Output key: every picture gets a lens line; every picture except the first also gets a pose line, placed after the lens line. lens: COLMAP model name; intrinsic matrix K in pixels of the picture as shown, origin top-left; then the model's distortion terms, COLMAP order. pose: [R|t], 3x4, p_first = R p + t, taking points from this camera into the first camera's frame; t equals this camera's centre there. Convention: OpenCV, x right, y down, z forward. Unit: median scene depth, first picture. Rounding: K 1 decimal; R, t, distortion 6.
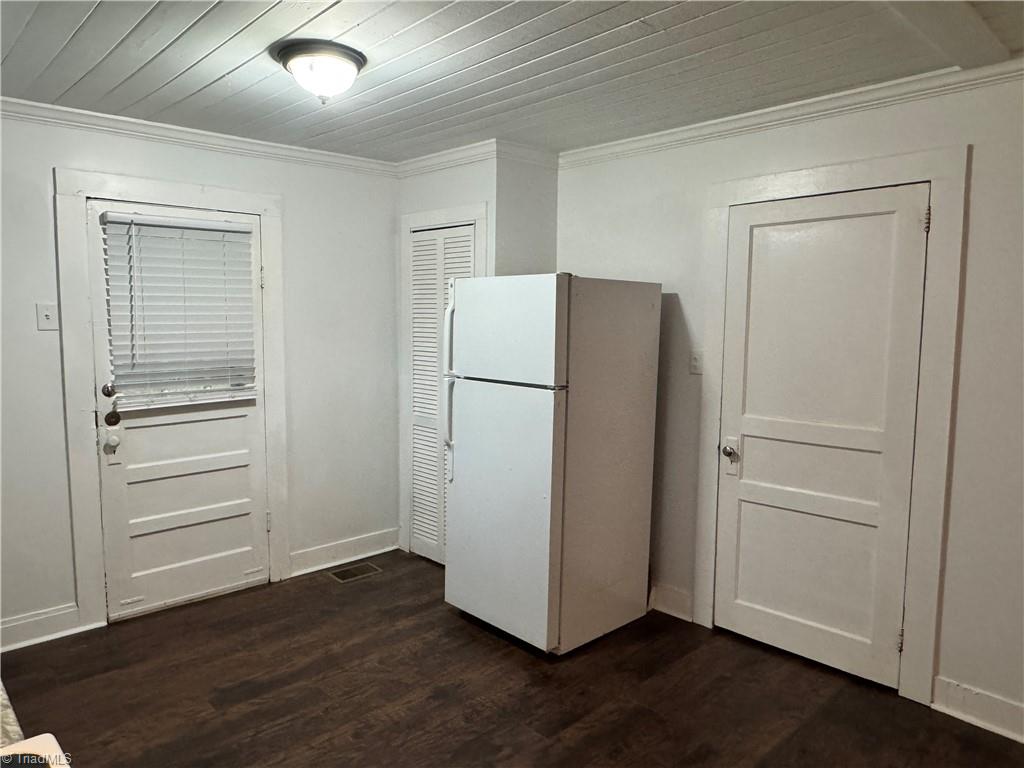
lens RADIAL K [[693.6, 0, 513.2], [0, 693.6, 380.8], [0, 0, 1]] dist [0.001485, -0.003852]
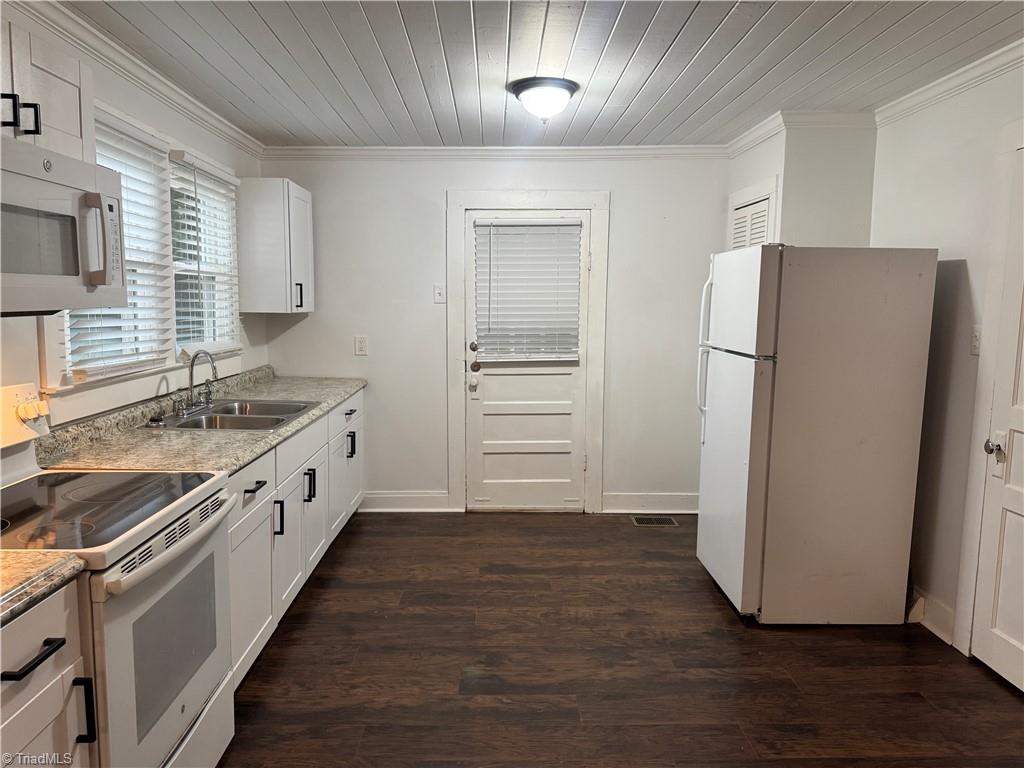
lens RADIAL K [[714.2, 0, 506.9], [0, 714.2, 383.6], [0, 0, 1]] dist [0.051601, -0.076921]
pose [[0.737193, 0.074024, -0.671615, 0.440590], [-0.061175, 0.997211, 0.042763, 0.022854], [0.672907, 0.009561, 0.739665, -0.026565]]
